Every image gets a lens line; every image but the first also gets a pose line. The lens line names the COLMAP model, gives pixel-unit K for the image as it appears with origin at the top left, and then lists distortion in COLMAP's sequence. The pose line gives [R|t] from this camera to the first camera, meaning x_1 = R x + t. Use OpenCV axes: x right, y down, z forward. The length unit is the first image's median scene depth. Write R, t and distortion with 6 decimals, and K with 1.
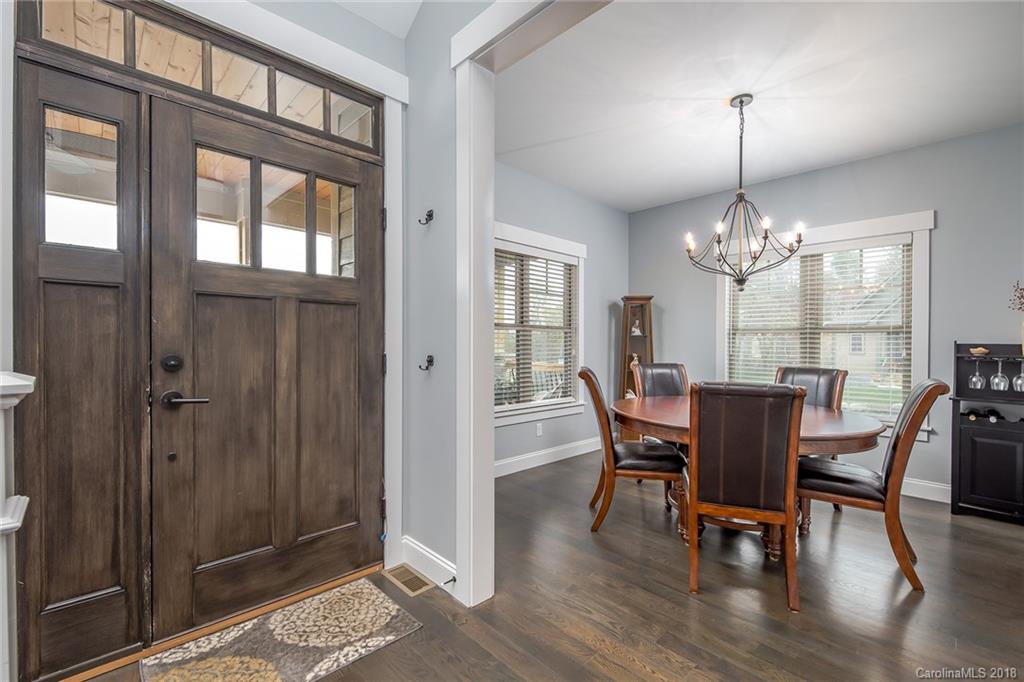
lens RADIAL K [[444.9, 0, 511.7], [0, 444.9, 351.3], [0, 0, 1]] dist [-0.002152, -0.000786]
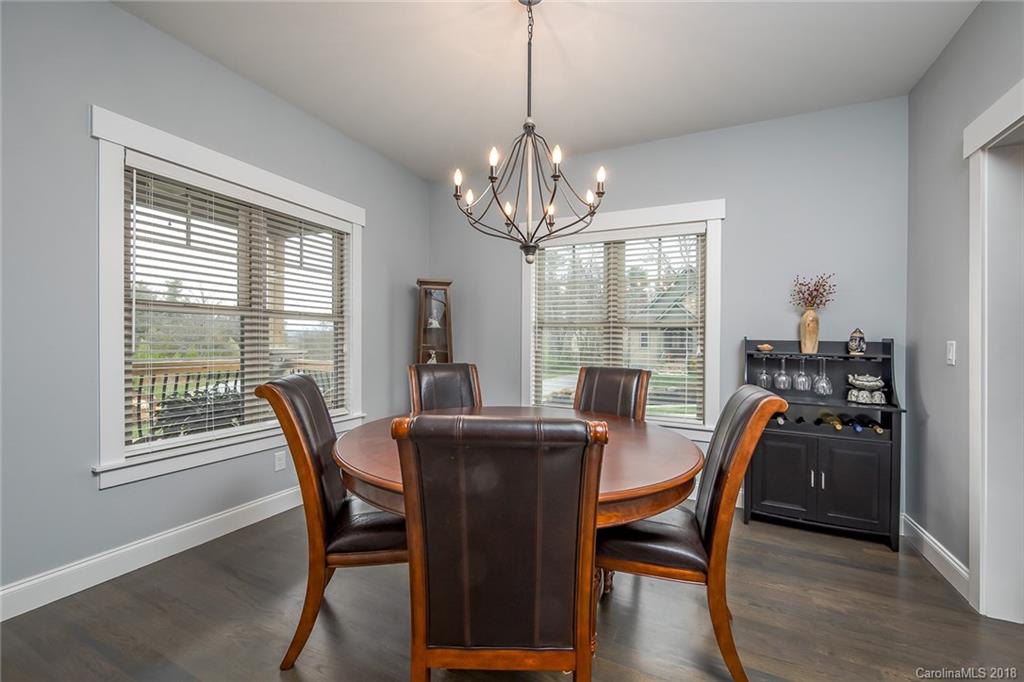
lens RADIAL K [[425.8, 0, 518.0], [0, 425.8, 344.3], [0, 0, 1]] dist [-0.002732, -0.000470]
pose [[0.931732, 0.001292, 0.363145, 0.171192], [-0.000451, 0.999997, -0.002401, -0.003860], [-0.363148, 0.002074, 0.931729, 0.256160]]
